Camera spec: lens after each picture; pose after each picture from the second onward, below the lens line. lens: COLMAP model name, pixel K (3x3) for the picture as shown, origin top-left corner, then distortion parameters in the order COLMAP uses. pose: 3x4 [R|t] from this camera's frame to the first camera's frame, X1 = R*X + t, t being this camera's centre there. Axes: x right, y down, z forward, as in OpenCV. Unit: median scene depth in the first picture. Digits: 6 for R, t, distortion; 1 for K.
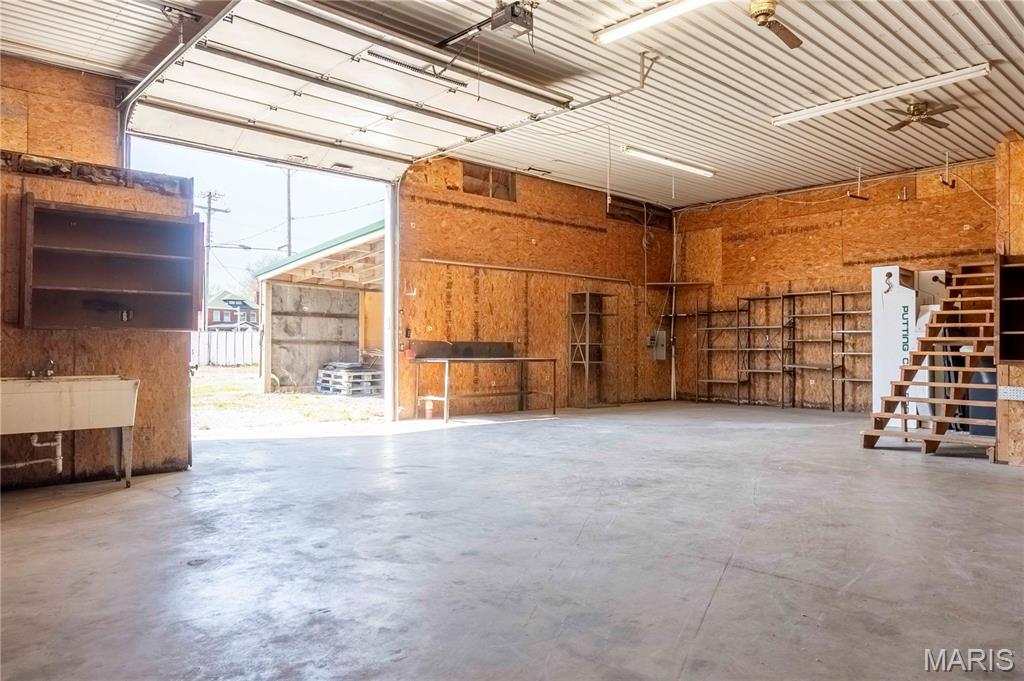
lens RADIAL K [[699.4, 0, 511.1], [0, 699.4, 342.7], [0, 0, 1]] dist [-0.005160, 0.002176]
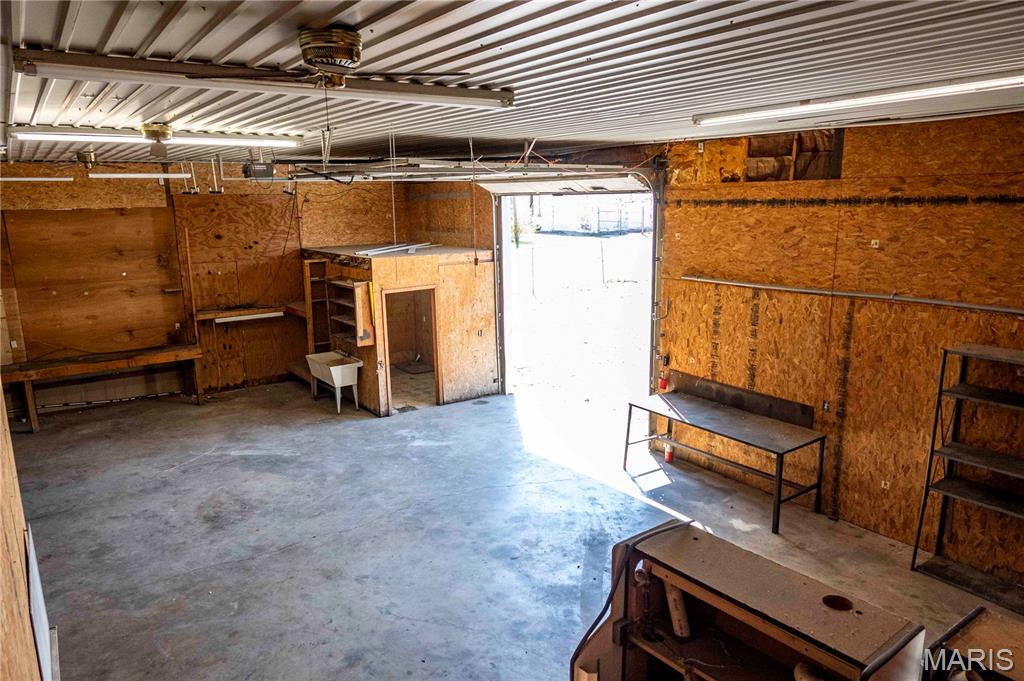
lens RADIAL K [[699.4, 0, 514.1], [0, 699.4, 344.5], [0, 0, 1]] dist [-0.005160, 0.002176]
pose [[-0.117214, 0.202270, -0.972290, 0.699704], [0.022144, 0.979328, 0.201065, -0.206607], [0.992860, 0.002037, -0.119270, 0.874106]]
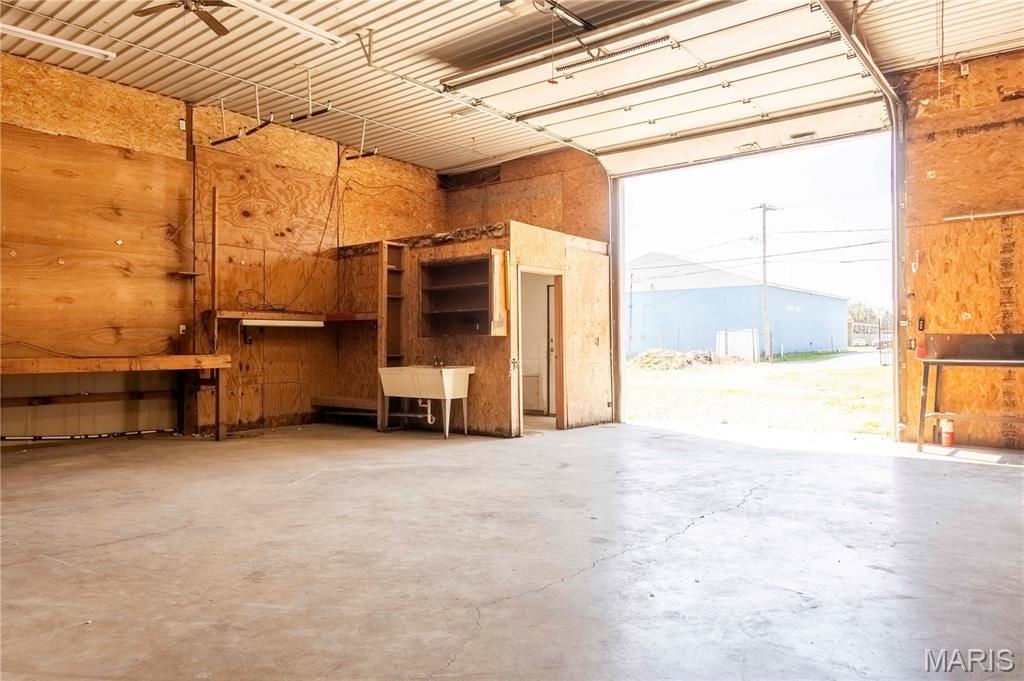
lens RADIAL K [[699.4, 0, 512.0], [0, 699.4, 345.3], [0, 0, 1]] dist [-0.005160, 0.002176]
pose [[0.154438, -0.007126, -0.987977, 0.485895], [0.014471, 0.999883, -0.004950, 0.005333], [0.987896, -0.013533, 0.154523, 0.443191]]
